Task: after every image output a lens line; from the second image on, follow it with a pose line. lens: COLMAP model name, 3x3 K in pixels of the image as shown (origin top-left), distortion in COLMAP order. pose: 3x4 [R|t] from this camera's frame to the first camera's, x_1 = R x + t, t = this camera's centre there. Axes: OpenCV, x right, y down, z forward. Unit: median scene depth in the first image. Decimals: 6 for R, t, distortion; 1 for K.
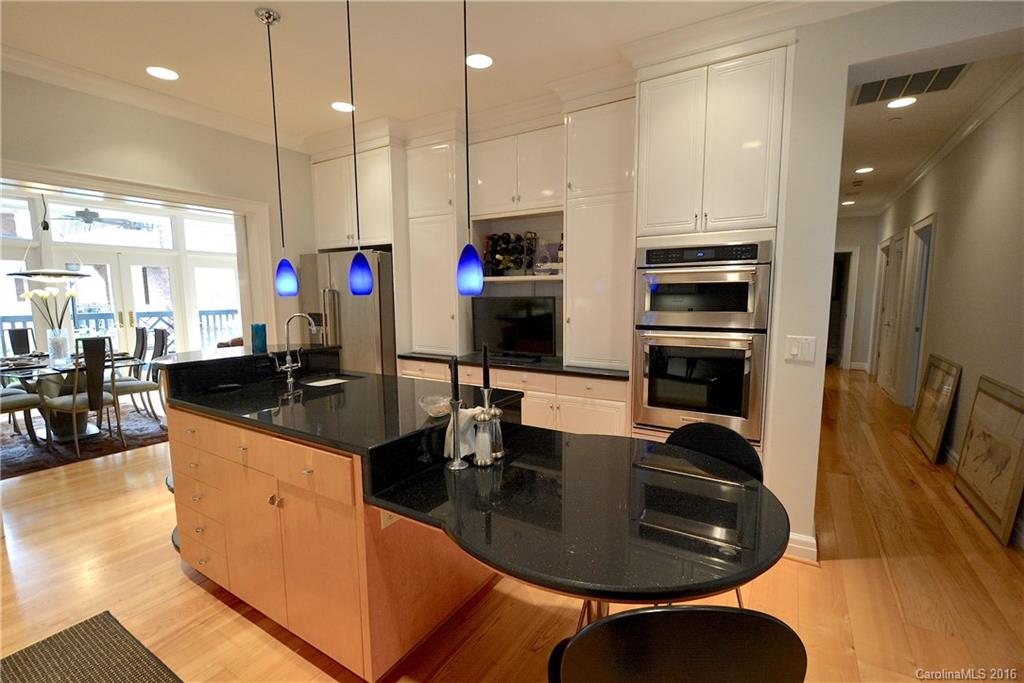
lens RADIAL K [[452.8, 0, 503.4], [0, 452.8, 343.8], [0, 0, 1]] dist [0.001938, -0.000172]
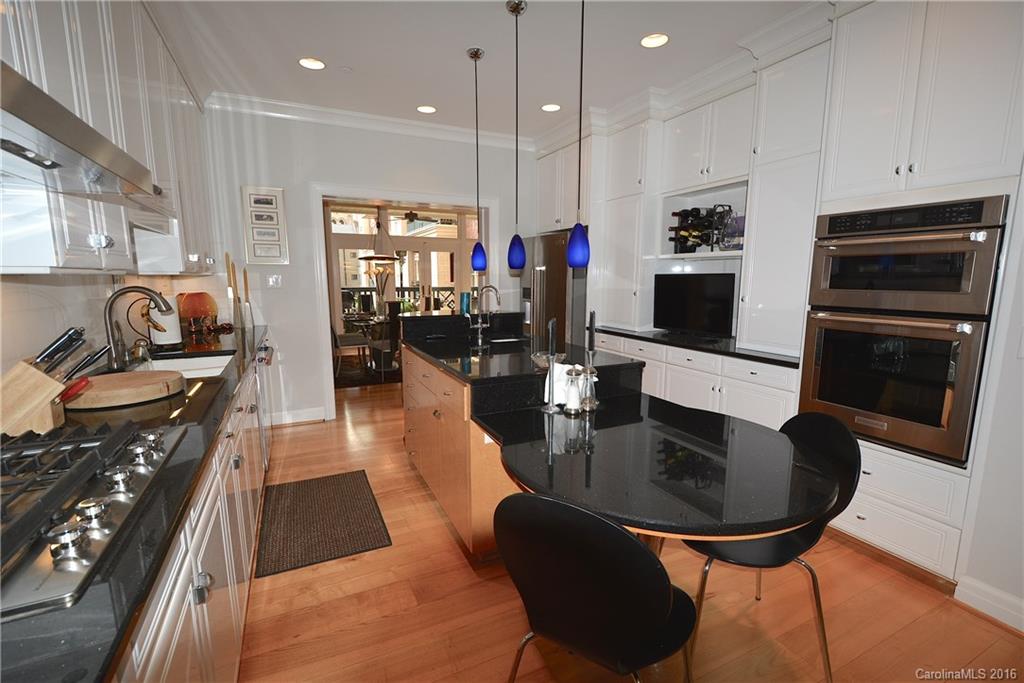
lens RADIAL K [[452.8, 0, 511.1], [0, 452.8, 341.8], [0, 0, 1]] dist [0.001938, -0.000172]
pose [[0.845555, 0.081952, -0.527560, 0.238408], [-0.064011, 0.996582, 0.052216, 0.018148], [0.530037, -0.010382, 0.847911, -0.042247]]
